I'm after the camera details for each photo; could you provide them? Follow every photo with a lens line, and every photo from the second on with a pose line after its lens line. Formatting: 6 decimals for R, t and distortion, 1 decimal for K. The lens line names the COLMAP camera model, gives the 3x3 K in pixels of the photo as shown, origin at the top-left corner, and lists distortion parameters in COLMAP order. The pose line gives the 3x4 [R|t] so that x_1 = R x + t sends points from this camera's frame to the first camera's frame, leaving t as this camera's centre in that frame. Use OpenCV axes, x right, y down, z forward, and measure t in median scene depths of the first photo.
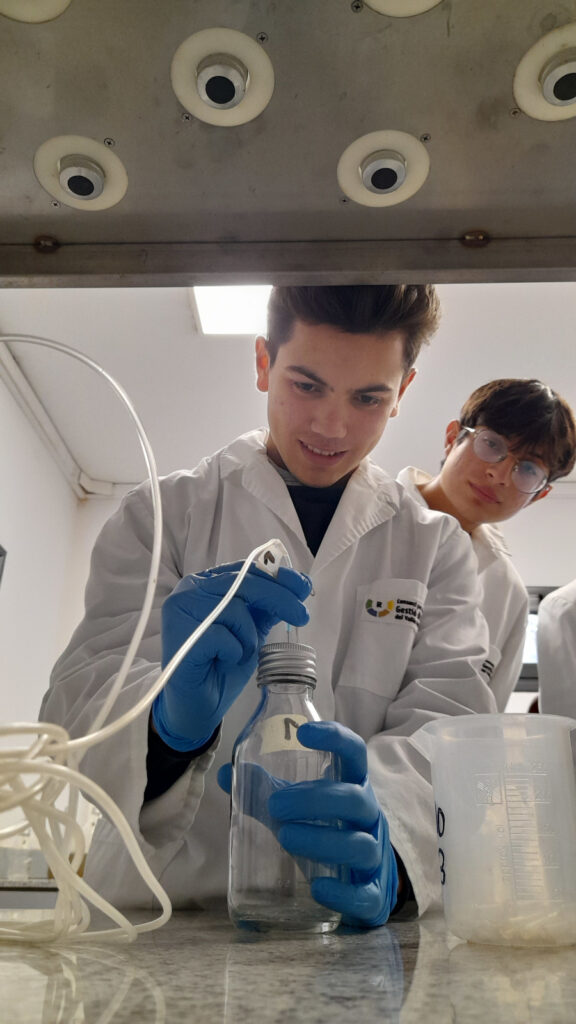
lens RADIAL K [[752.7, 0, 288.0], [0, 752.7, 512.0], [0, 0, 1]] dist [0.031186, -0.036423]
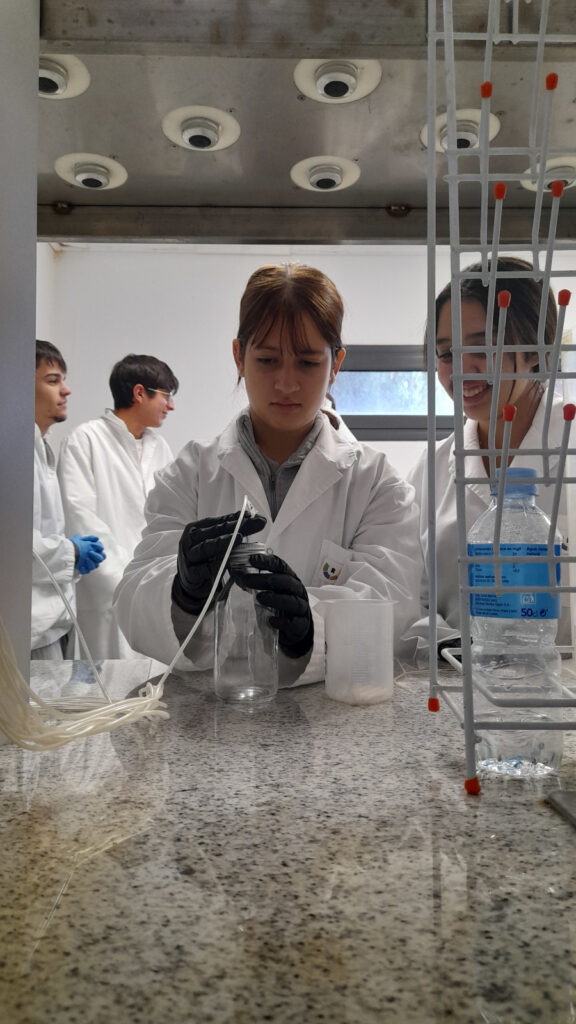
lens RADIAL K [[745.5, 0, 288.0], [0, 745.5, 512.0], [0, 0, 1]] dist [0.036761, -0.041958]
pose [[0.999576, -0.001474, 0.029091, 0.024041], [-0.009171, 0.932004, 0.362332, -0.390151], [-0.027647, -0.362445, 0.931595, -0.427921]]
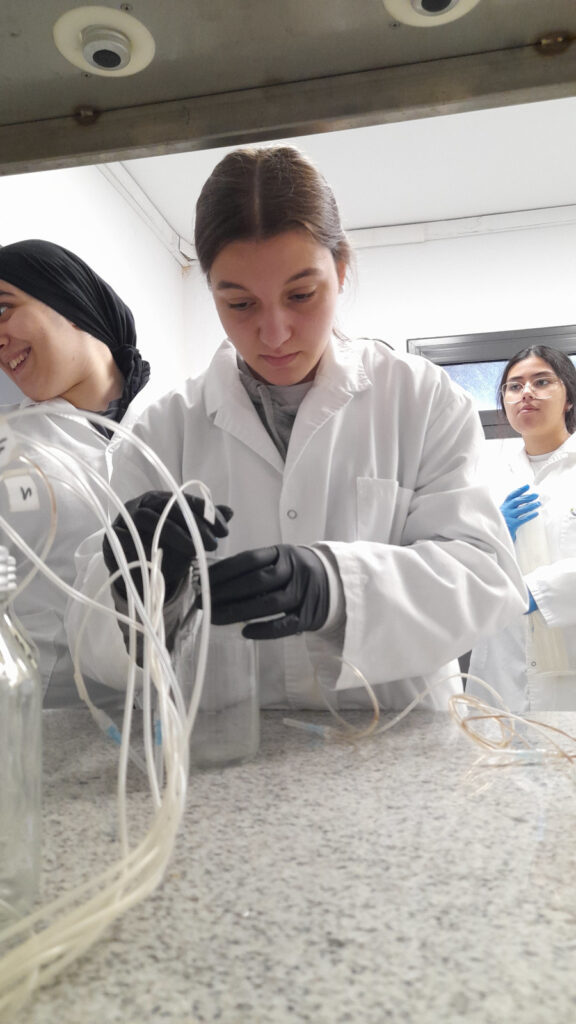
lens RADIAL K [[747.2, 0, 288.0], [0, 747.2, 512.0], [0, 0, 1]] dist [0.039655, -0.038886]
pose [[0.984252, -0.045826, -0.170728, 0.083532], [0.101454, 0.937352, 0.333283, -0.202374], [0.144759, -0.345356, 0.927240, -0.027293]]
